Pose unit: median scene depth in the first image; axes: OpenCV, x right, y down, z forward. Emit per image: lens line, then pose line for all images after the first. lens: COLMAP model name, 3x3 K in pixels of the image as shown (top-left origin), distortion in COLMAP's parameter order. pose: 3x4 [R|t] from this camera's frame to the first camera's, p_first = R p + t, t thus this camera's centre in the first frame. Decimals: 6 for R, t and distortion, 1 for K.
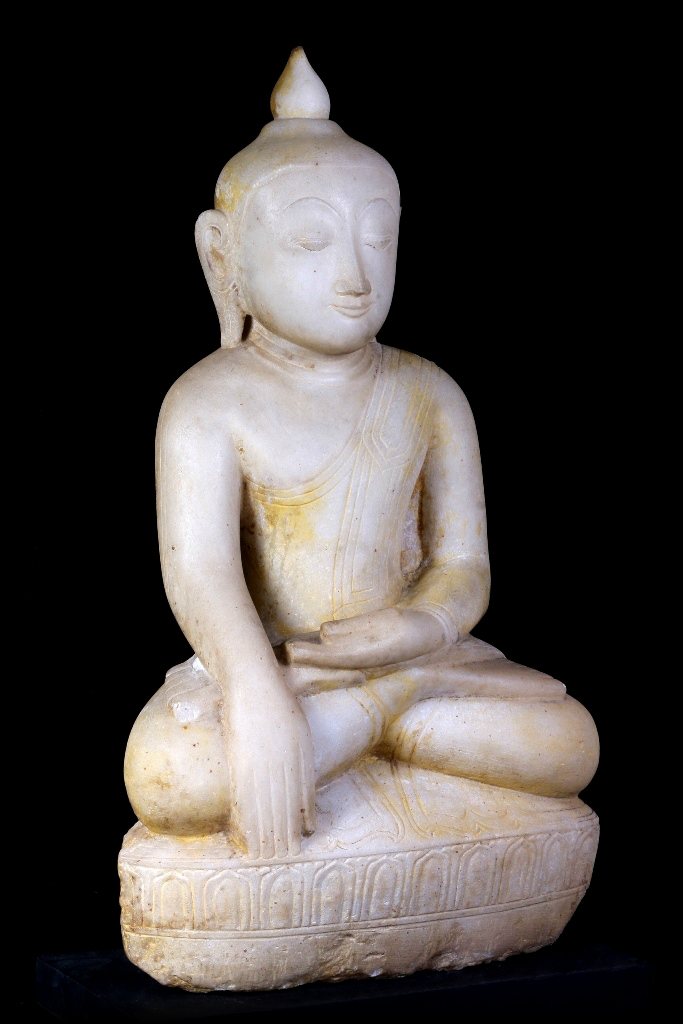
lens RADIAL K [[2668.1, 0, 340.8], [0, 2668.1, 490.9], [0, 0, 1]] dist [-0.087602, -0.109728]
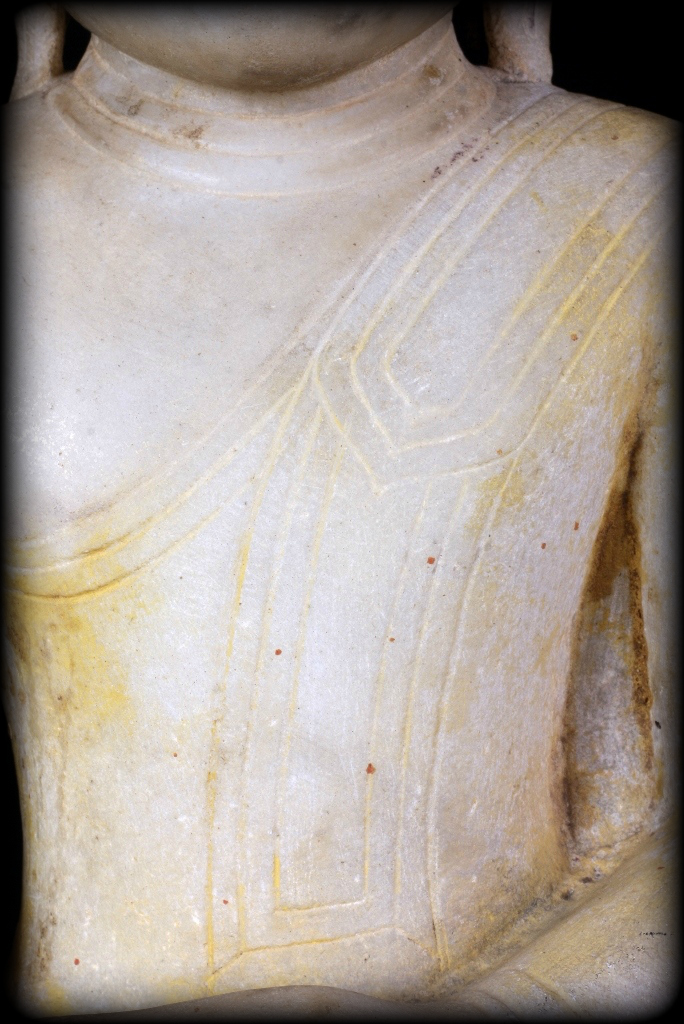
lens RADIAL K [[2645.4, 0, 342.0], [0, 2645.4, 512.0], [0, 0, 1]] dist [-0.105724, -0.654205]
pose [[0.862033, 0.019209, -0.506488, 0.154698], [-0.039916, 0.998751, -0.030059, 0.003680], [0.505278, 0.046129, 0.861723, 0.764985]]
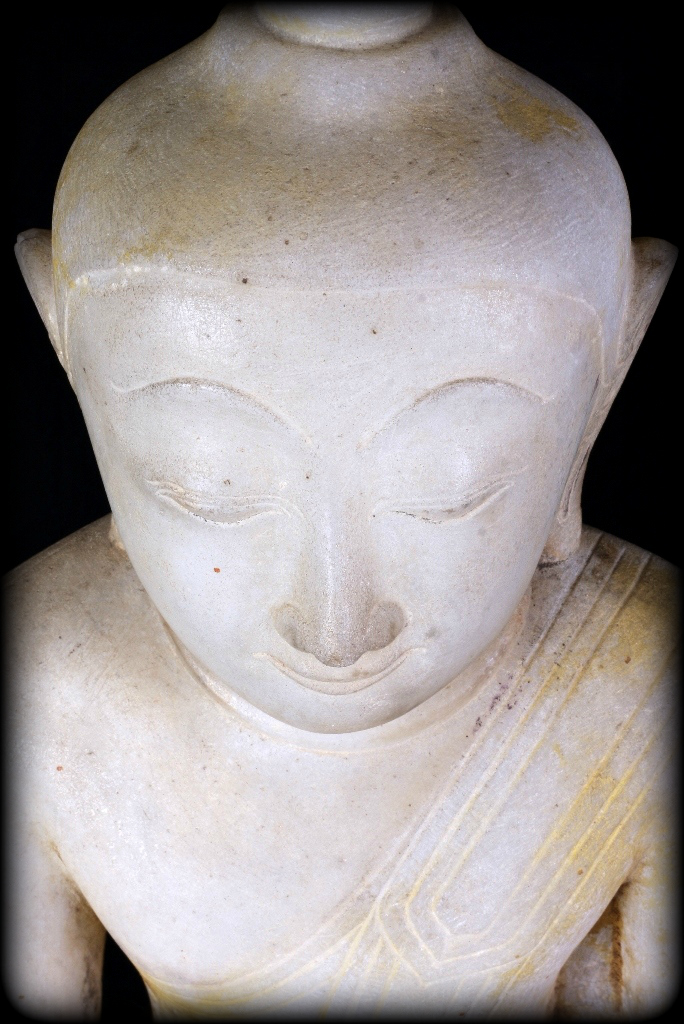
lens RADIAL K [[2668.1, 0, 341.3], [0, 2668.1, 490.9], [0, 0, 1]] dist [-0.087602, -0.109728]
pose [[0.862501, 0.329000, -0.384514, 0.126633], [-0.045966, 0.807617, 0.587913, -0.283242], [0.503964, -0.489401, 0.711693, 0.770659]]
